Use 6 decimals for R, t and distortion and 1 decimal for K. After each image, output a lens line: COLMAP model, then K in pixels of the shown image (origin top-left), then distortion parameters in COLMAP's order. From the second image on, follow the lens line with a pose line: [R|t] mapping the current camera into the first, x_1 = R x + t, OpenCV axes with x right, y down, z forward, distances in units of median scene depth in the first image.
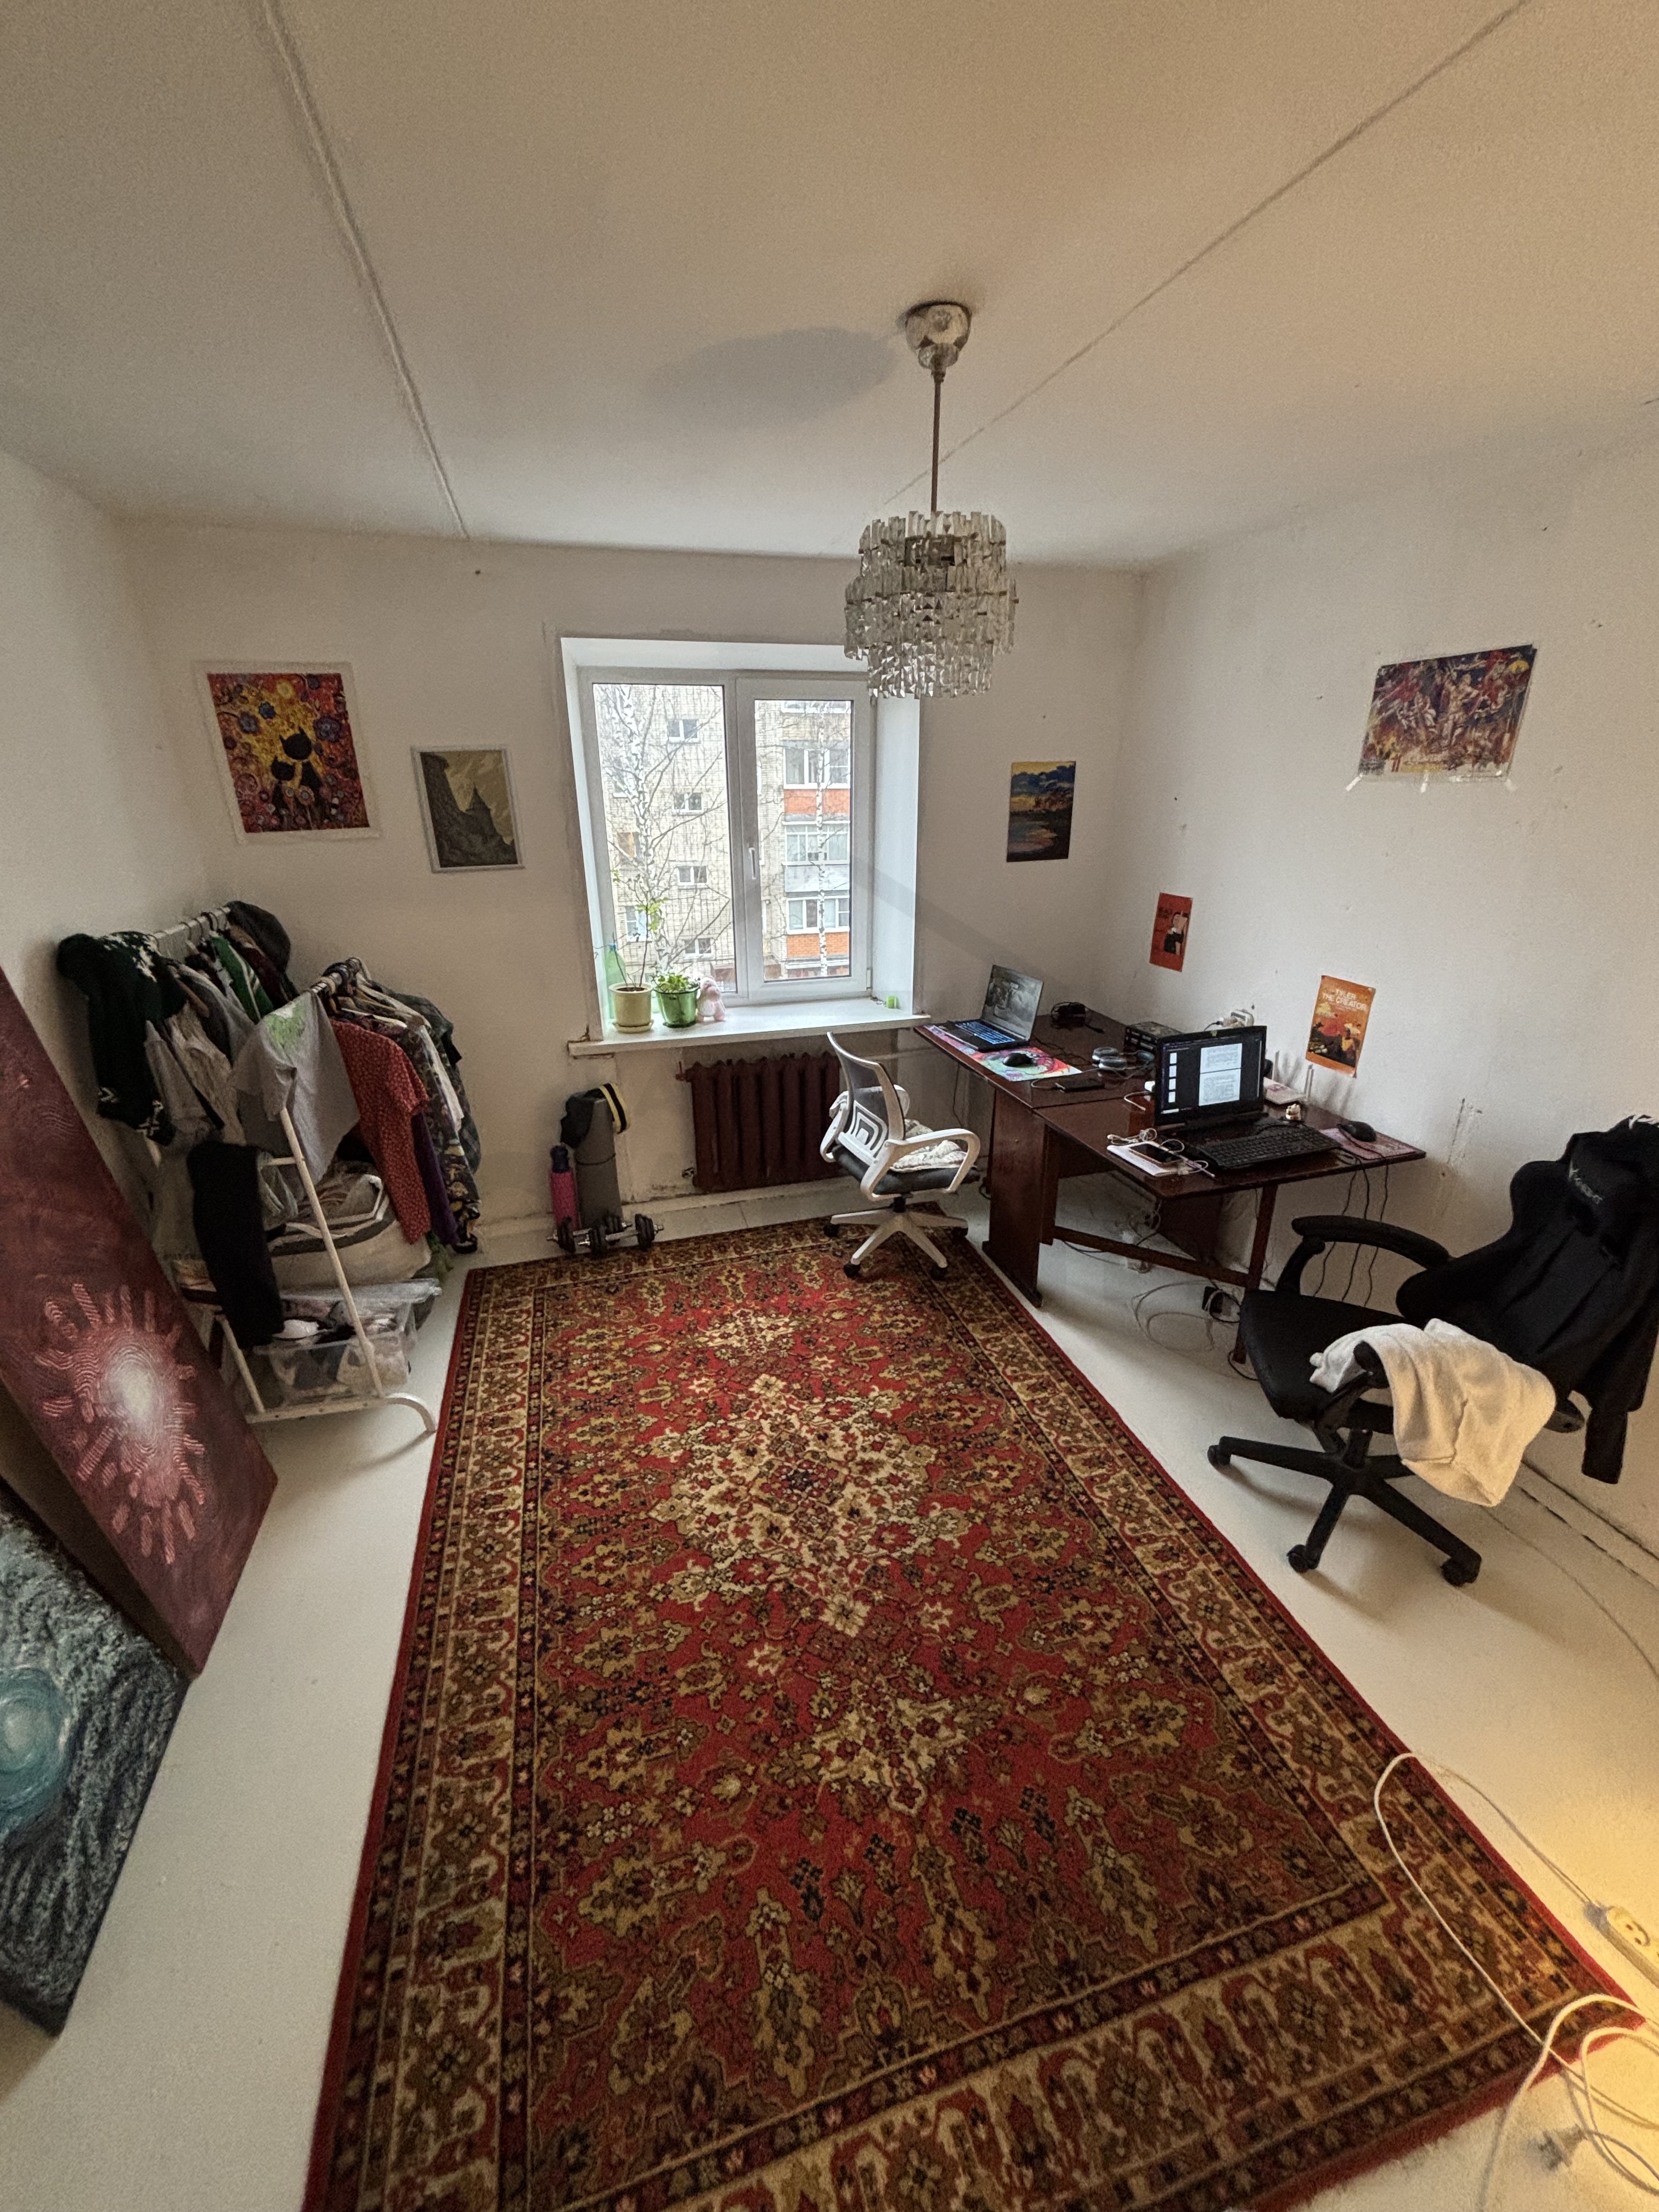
lens RADIAL K [[889.4, 0, 828.4], [0, 889.4, 1102.5], [0, 0, 1]] dist [-0.002161, 0.000784]
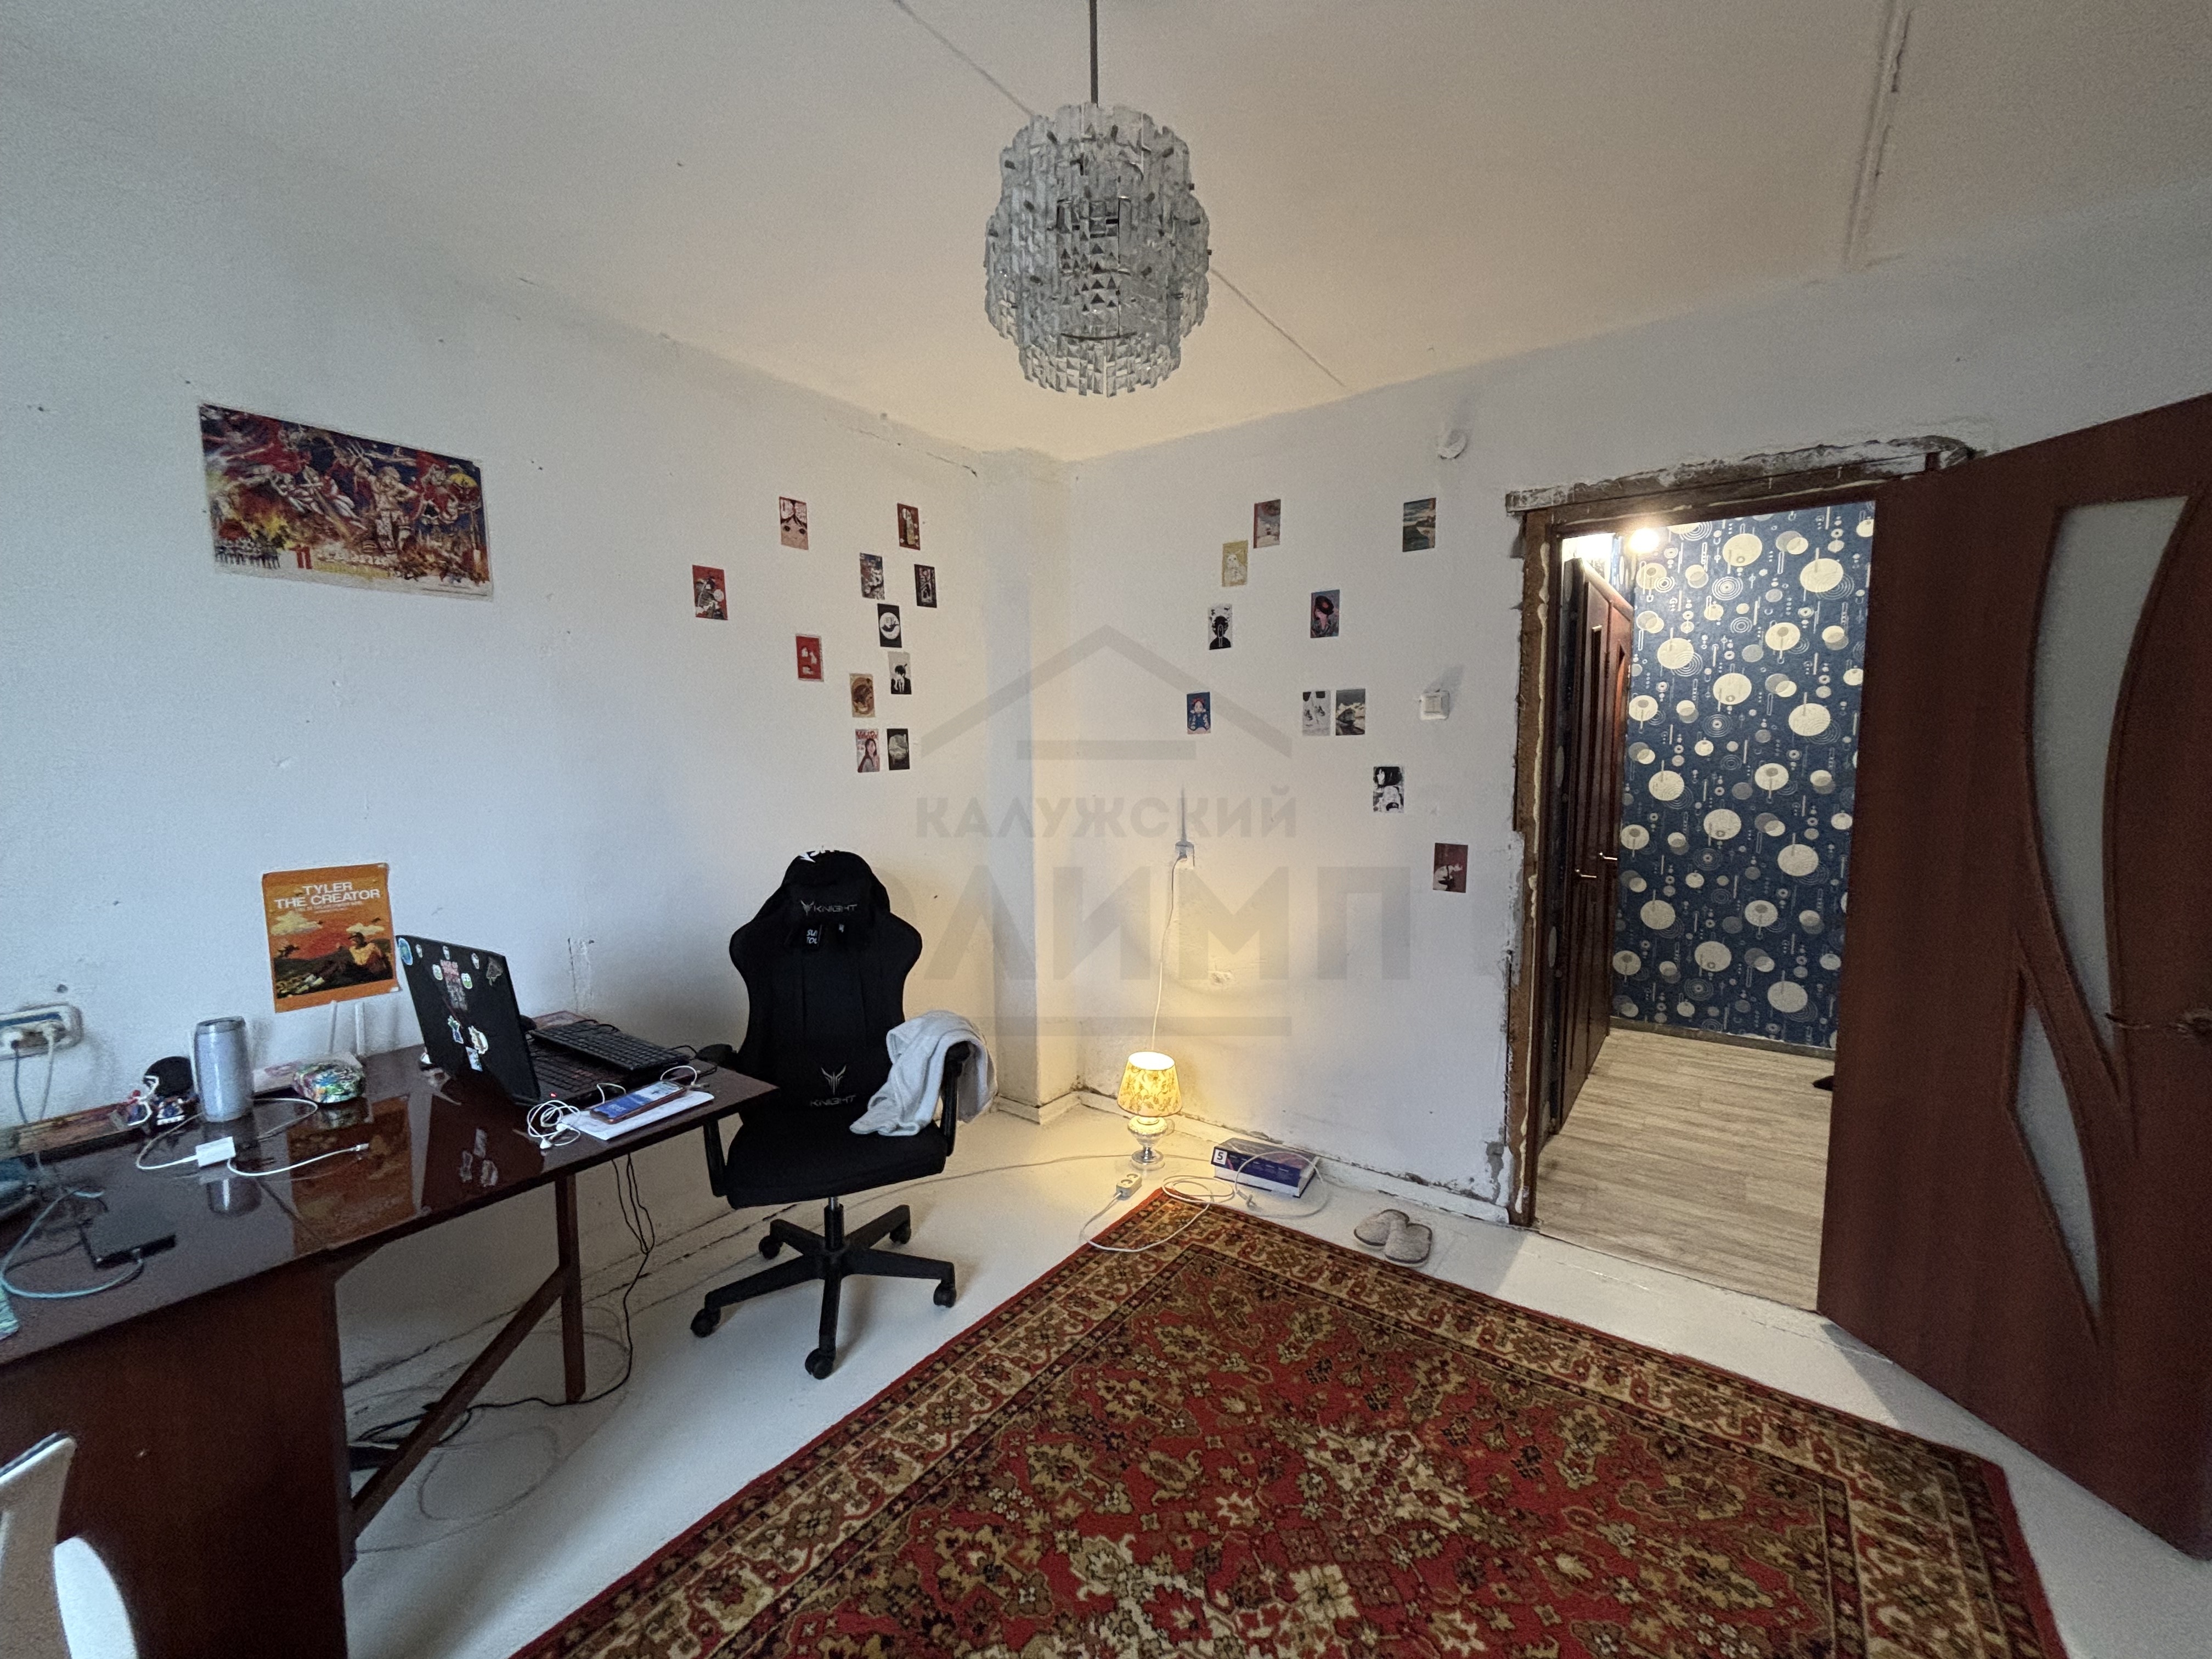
lens RADIAL K [[889.4, 0, 1102.9], [0, 889.4, 830.9], [0, 0, 1]] dist [-0.002161, 0.000784]
pose [[-0.606498, -0.055029, 0.793178, -0.365907], [0.291838, 0.912562, 0.286463, -0.224580], [-0.739588, 0.405219, -0.537408, 1.127335]]
